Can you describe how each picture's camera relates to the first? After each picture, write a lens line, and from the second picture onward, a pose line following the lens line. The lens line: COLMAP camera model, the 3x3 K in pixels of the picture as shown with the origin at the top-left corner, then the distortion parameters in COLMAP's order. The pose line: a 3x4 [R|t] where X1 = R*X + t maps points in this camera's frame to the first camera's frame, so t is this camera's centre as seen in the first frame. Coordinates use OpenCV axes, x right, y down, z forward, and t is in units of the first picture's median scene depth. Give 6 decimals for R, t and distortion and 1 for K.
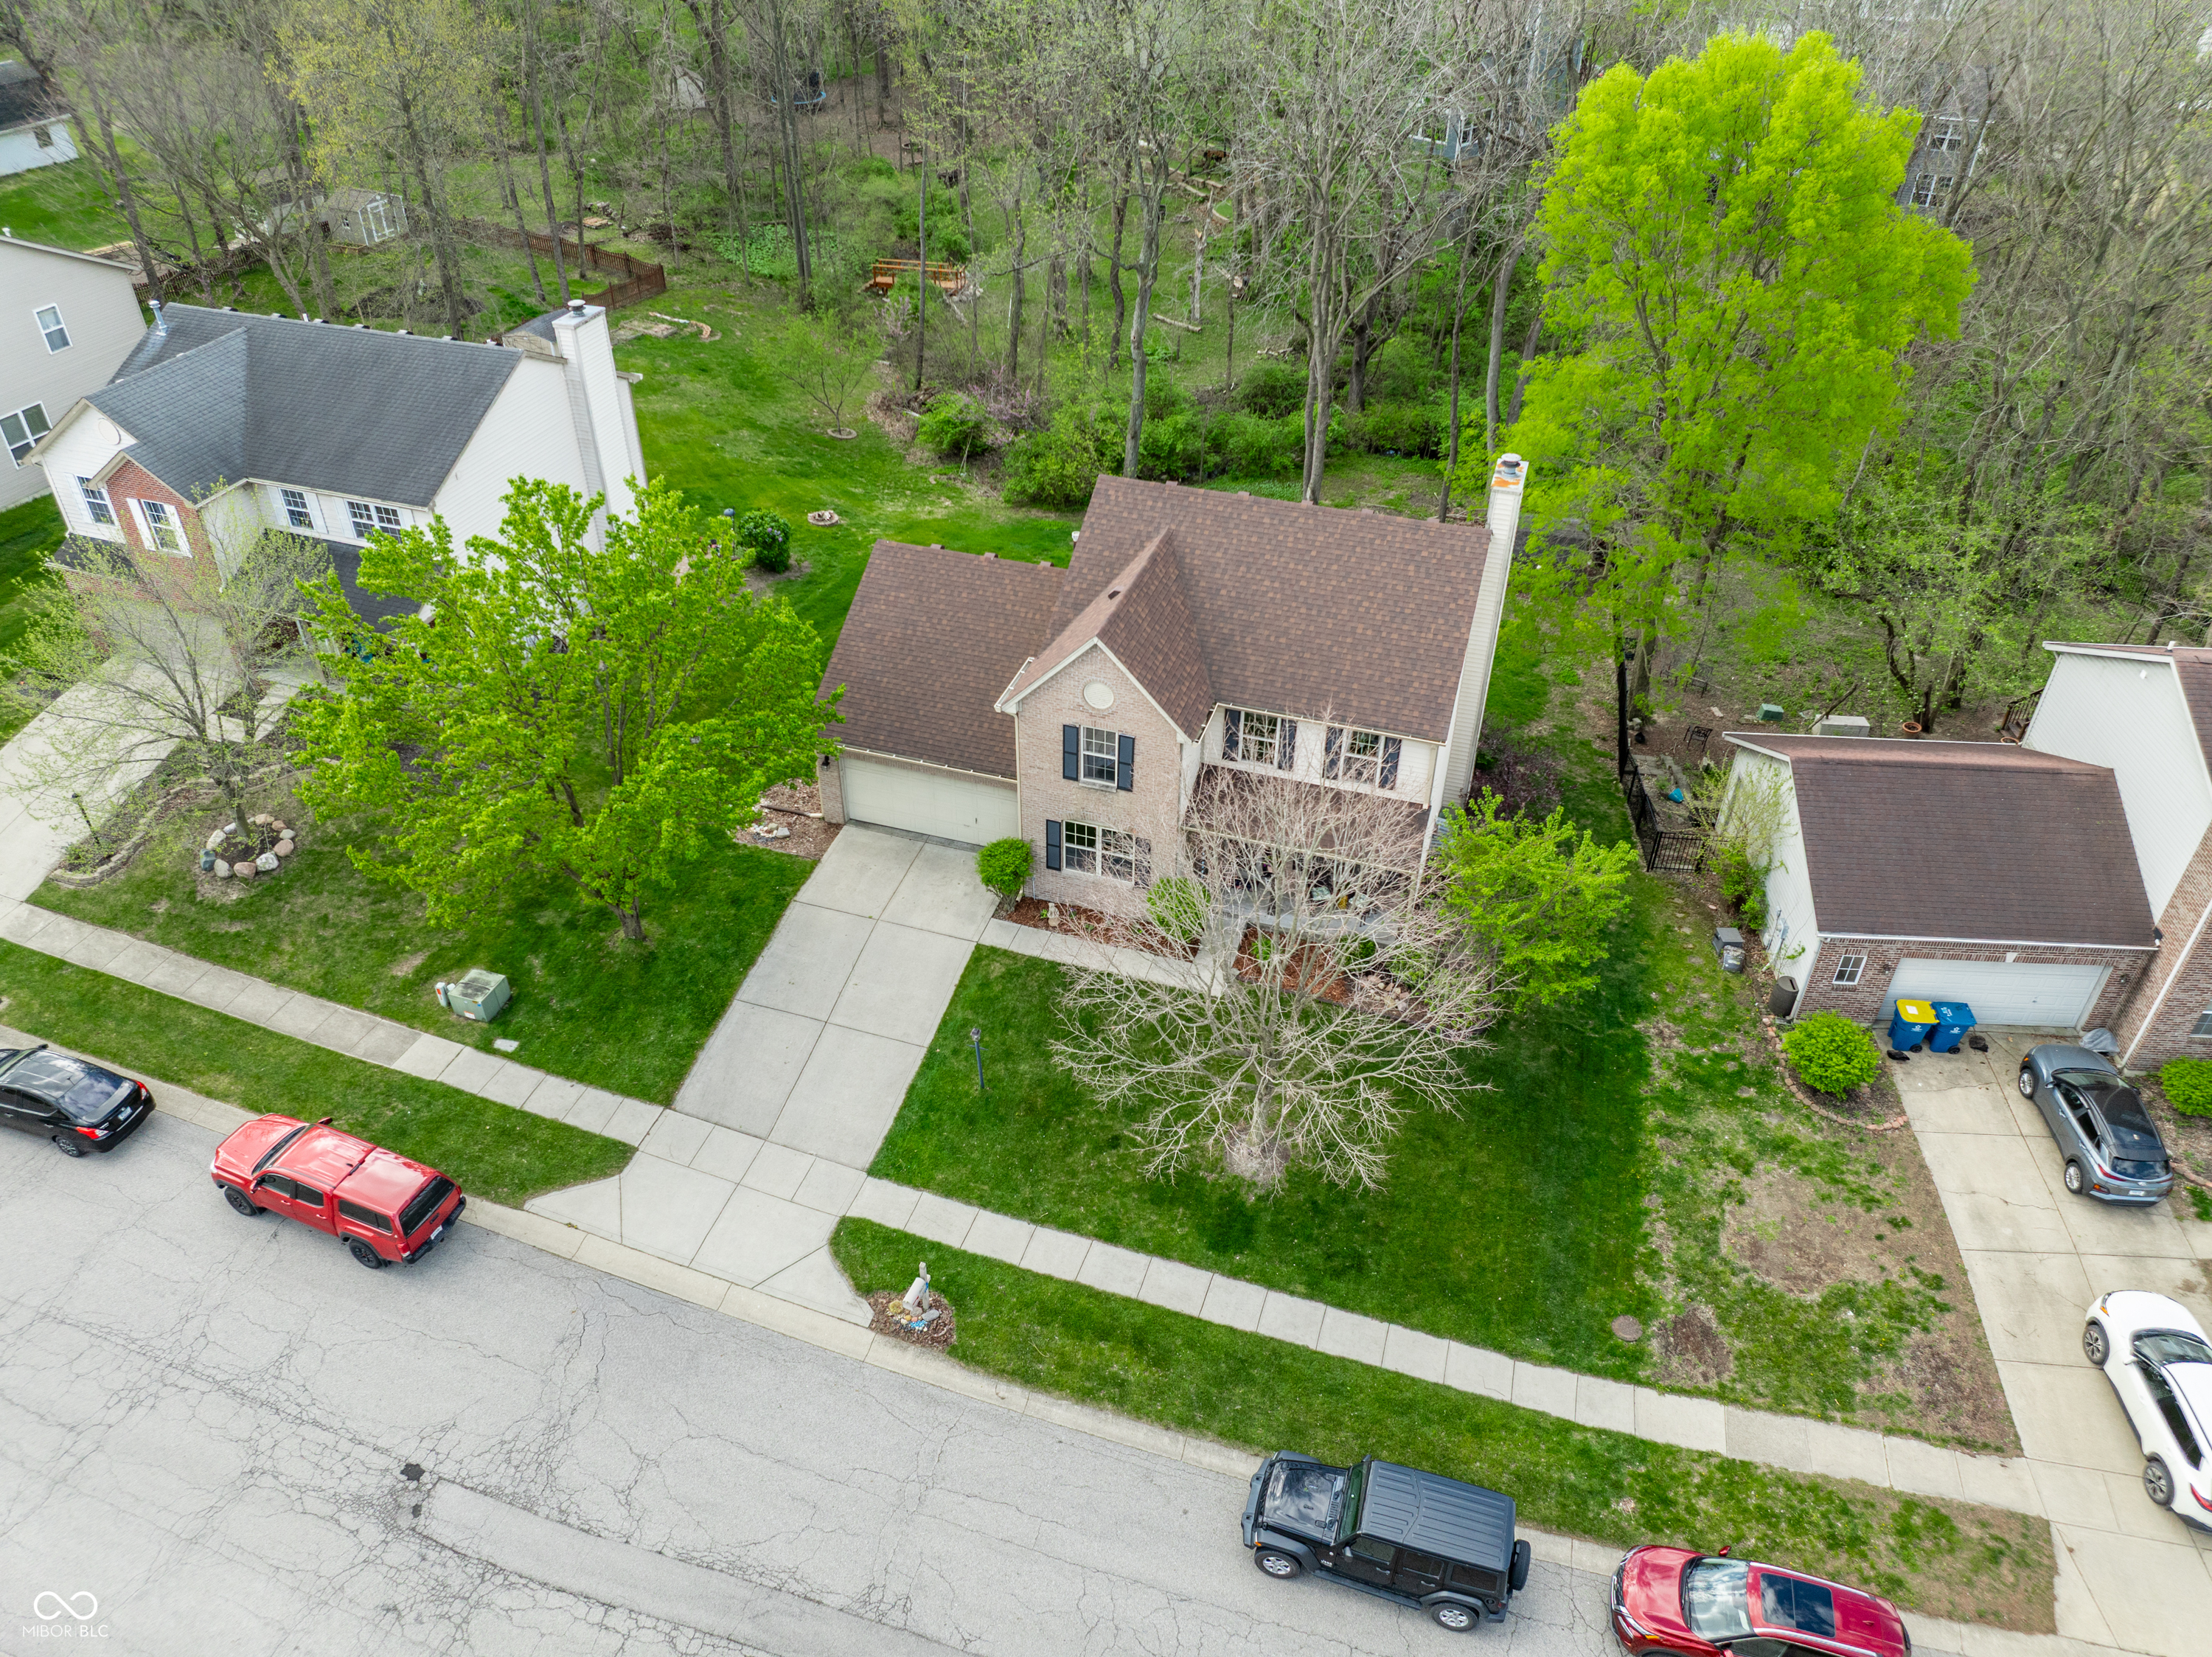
lens RADIAL K [[1568.8, 0, 1102.8], [0, 1568.8, 826.4], [0, 0, 1]] dist [-0.048969, 0.018771]
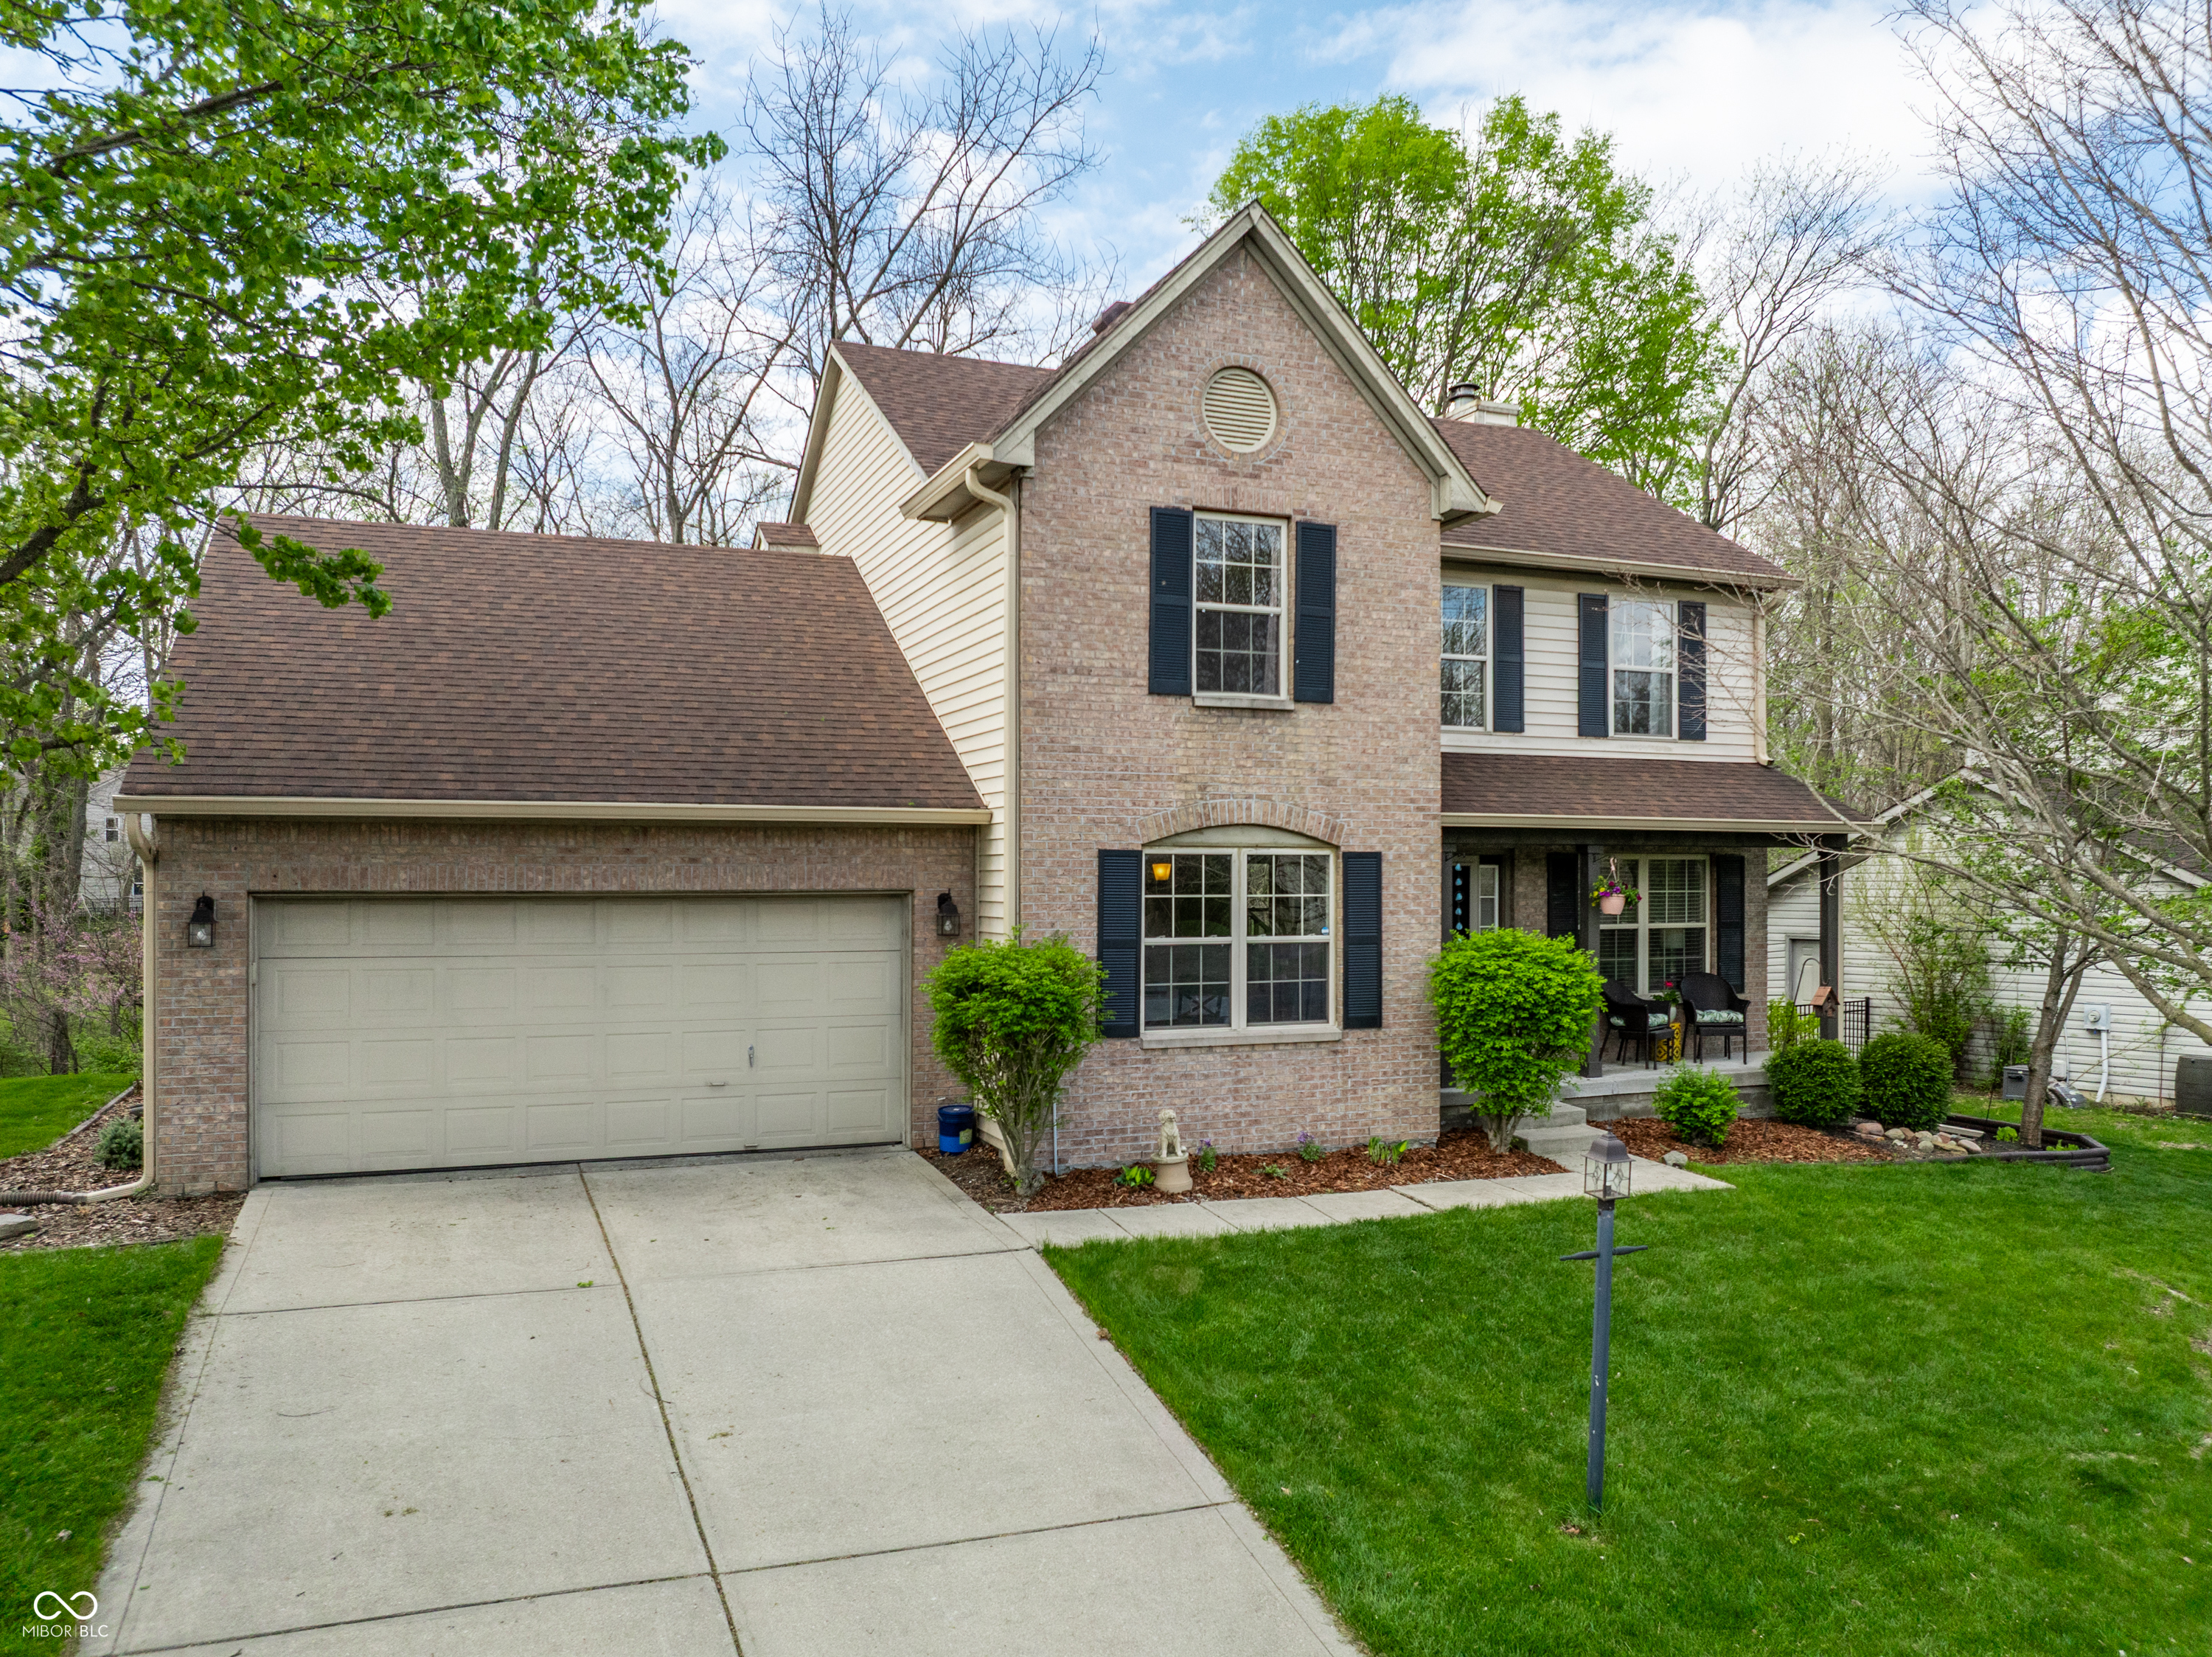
lens RADIAL K [[1659.7, 0, 1174.0], [0, 1659.7, 875.1], [0, 0, 1]] dist [-0.043084, 0.000714]
pose [[0.750127, -0.005932, 0.661267, -0.275262], [0.397509, 0.803180, -0.443721, 0.173499], [-0.528485, 0.595706, 0.604845, 0.833846]]
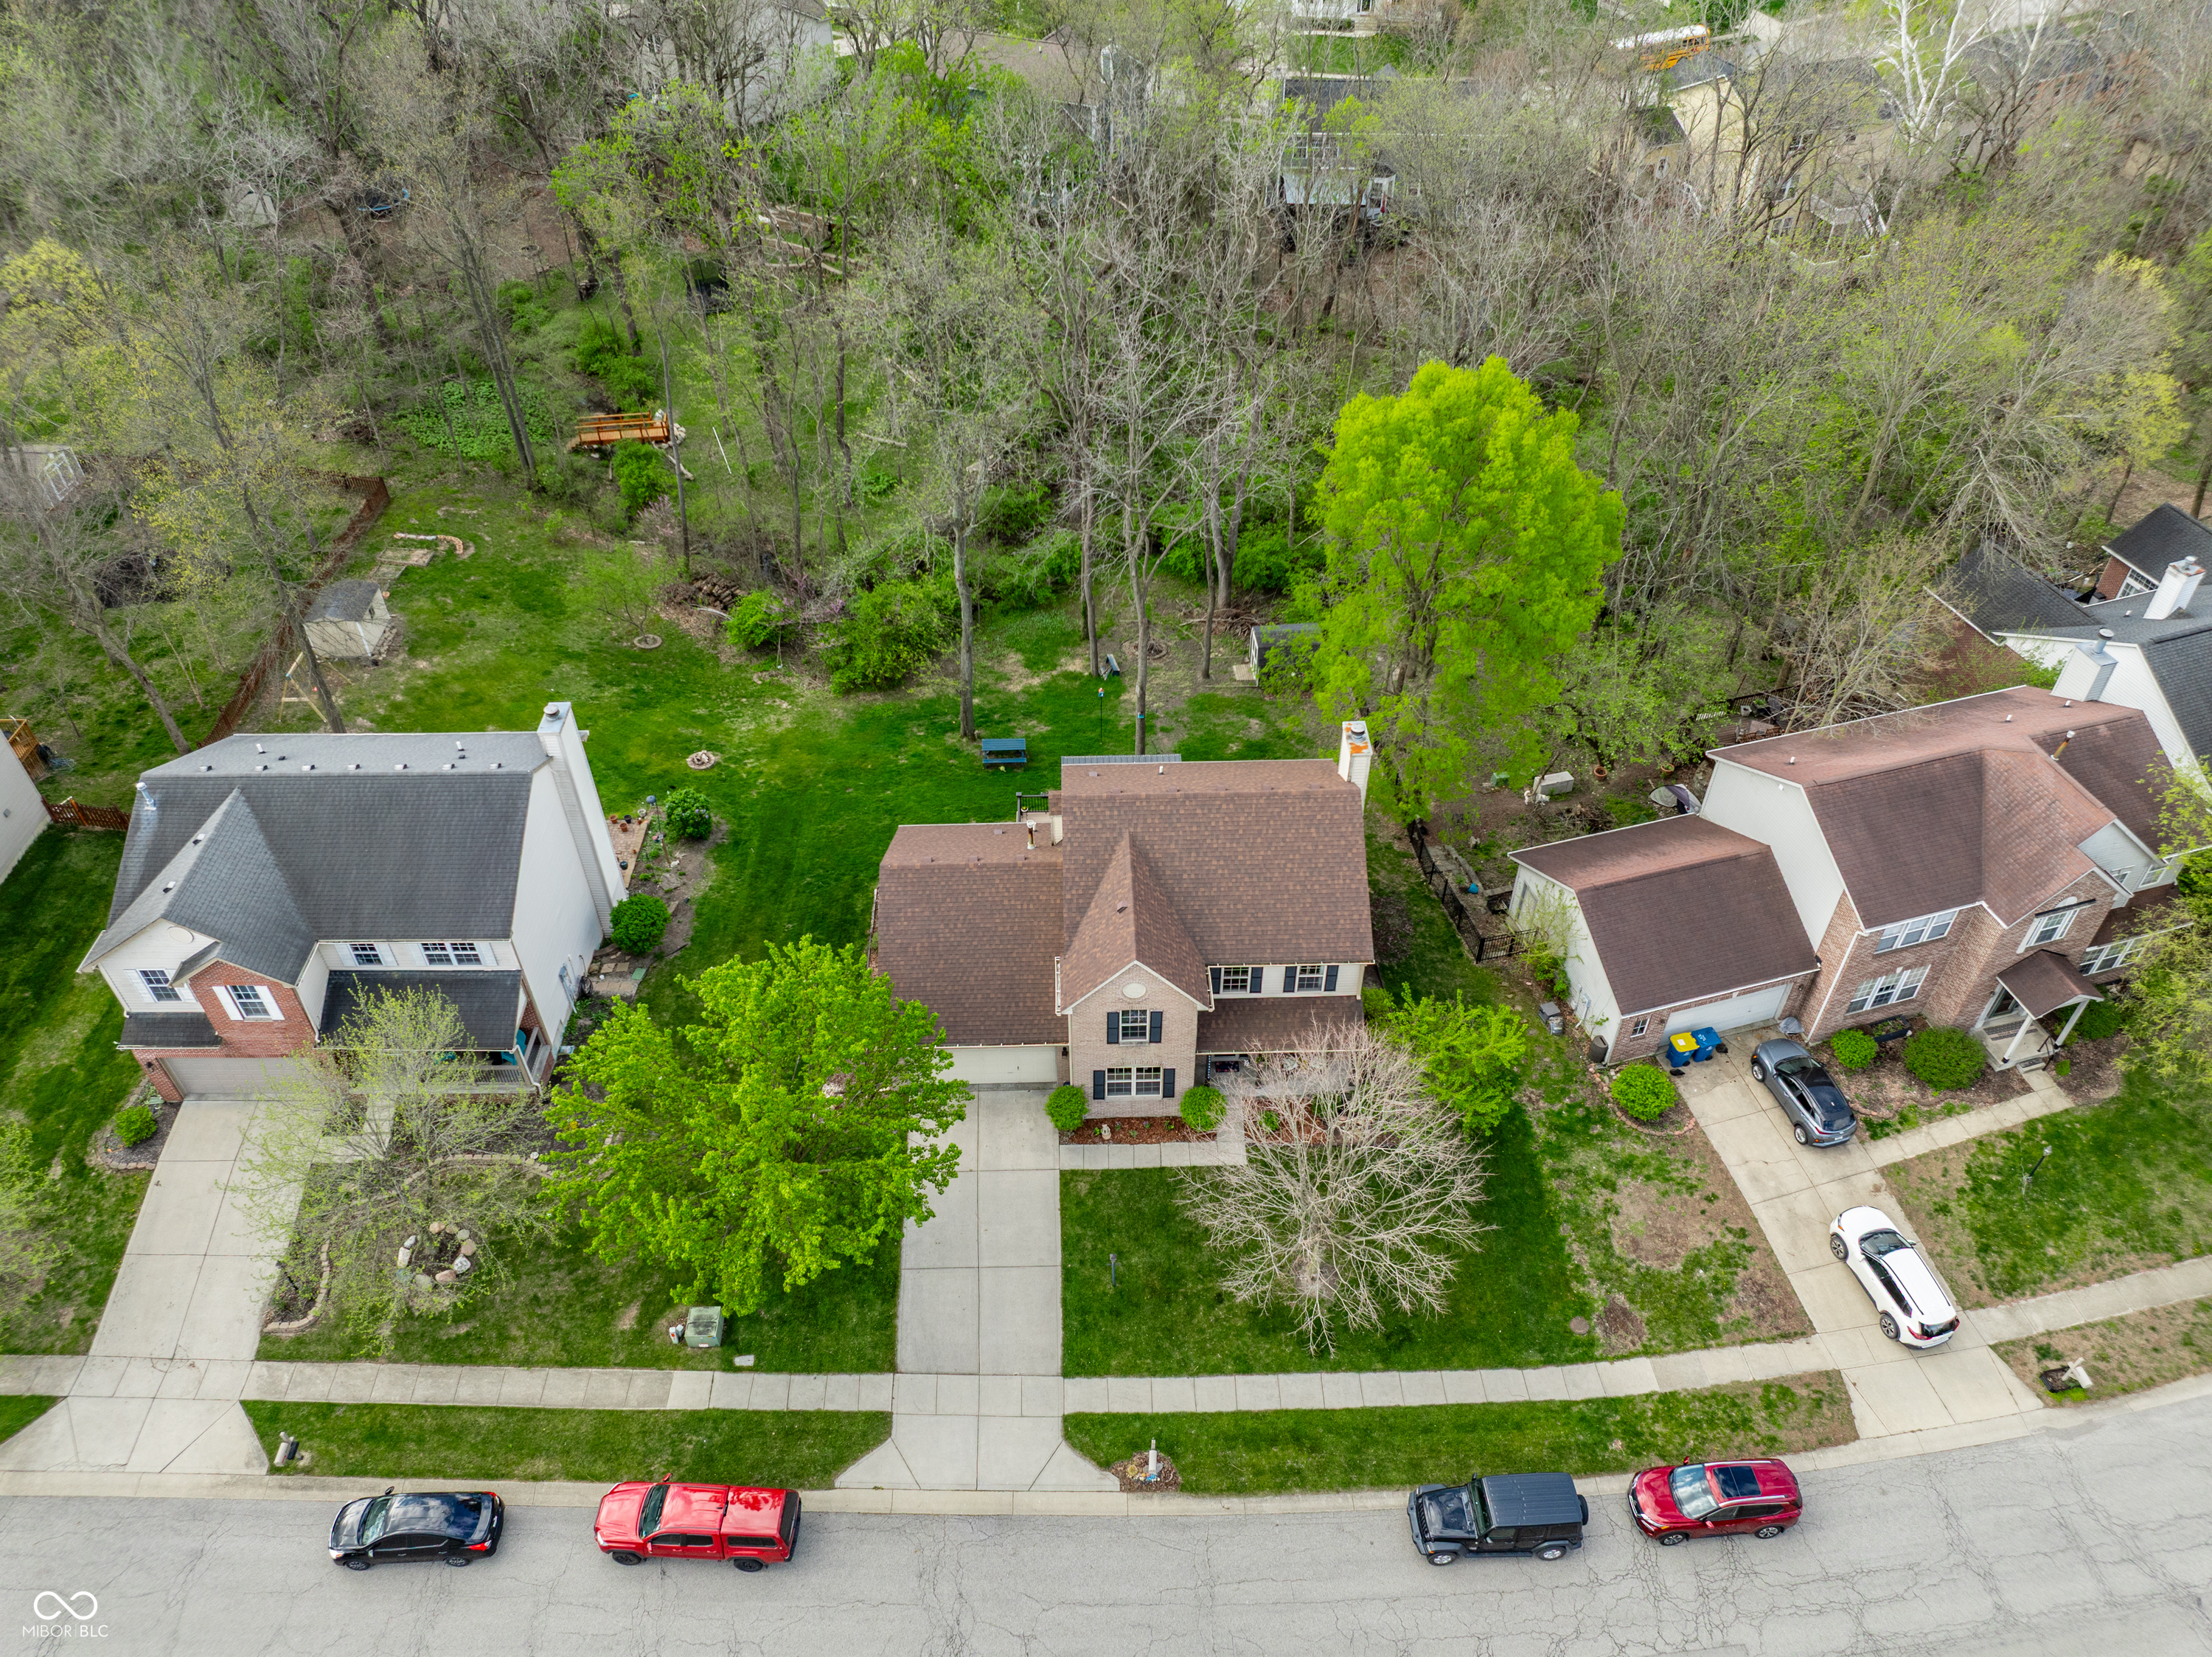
lens RADIAL K [[1568.8, 0, 1104.7], [0, 1568.8, 836.4], [0, 0, 1]] dist [-0.048969, 0.018771]
pose [[0.942029, -0.236504, 0.238006, -0.317123], [0.209263, 0.968603, 0.134226, -0.400112], [-0.262278, -0.076639, 0.961944, -0.286675]]
